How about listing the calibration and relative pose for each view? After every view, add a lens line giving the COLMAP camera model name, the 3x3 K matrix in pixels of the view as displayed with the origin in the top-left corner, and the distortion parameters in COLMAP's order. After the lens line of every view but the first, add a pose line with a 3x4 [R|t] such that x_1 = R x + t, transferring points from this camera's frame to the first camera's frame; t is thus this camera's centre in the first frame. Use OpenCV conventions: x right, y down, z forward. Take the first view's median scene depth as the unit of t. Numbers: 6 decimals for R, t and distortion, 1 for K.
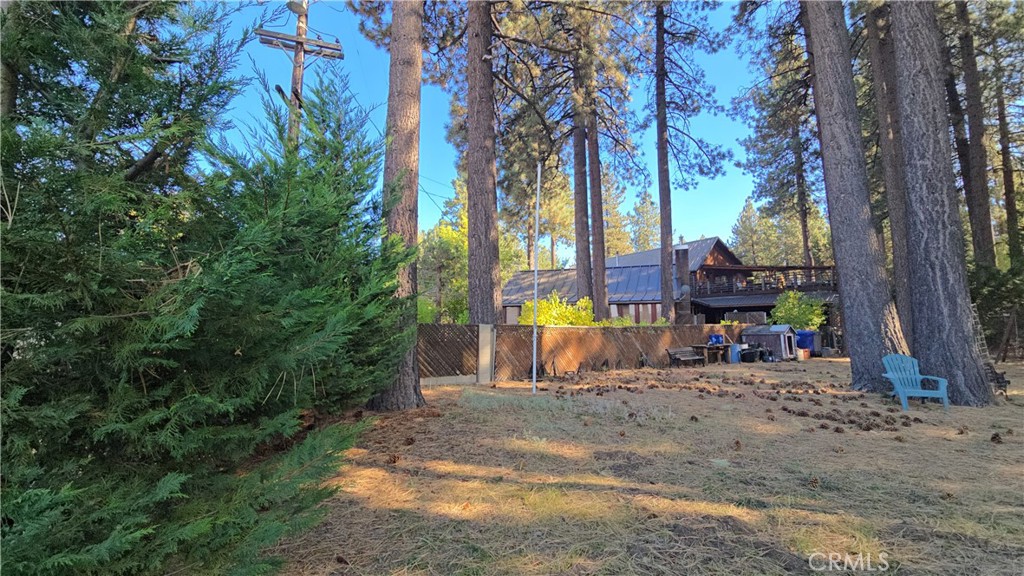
lens RADIAL K [[391.7, 0, 512.0], [0, 391.7, 288.0], [0, 0, 1]] dist [0.000468, -0.000006]
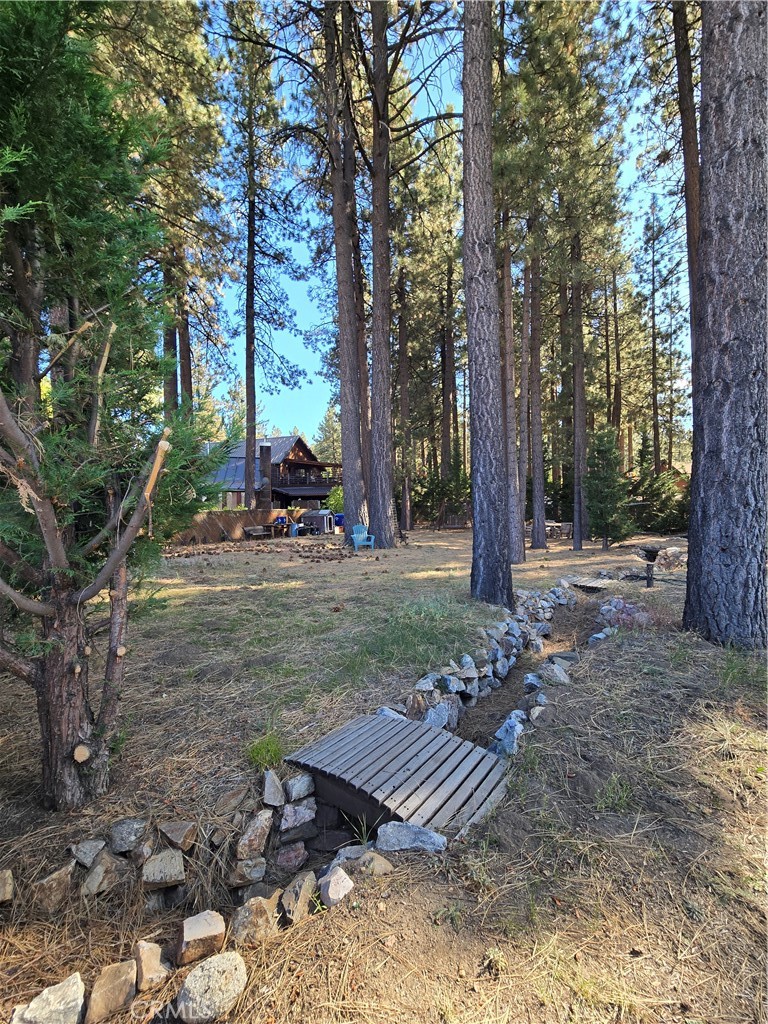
lens RADIAL K [[422.2, 0, 389.6], [0, 422.2, 518.6], [0, 0, 1]] dist [0.000896, 0.000144]
pose [[0.789761, -0.012697, 0.613283, -0.055285], [-0.055603, 0.994188, 0.092185, -0.020965], [-0.610889, -0.106905, 0.784465, -0.257575]]
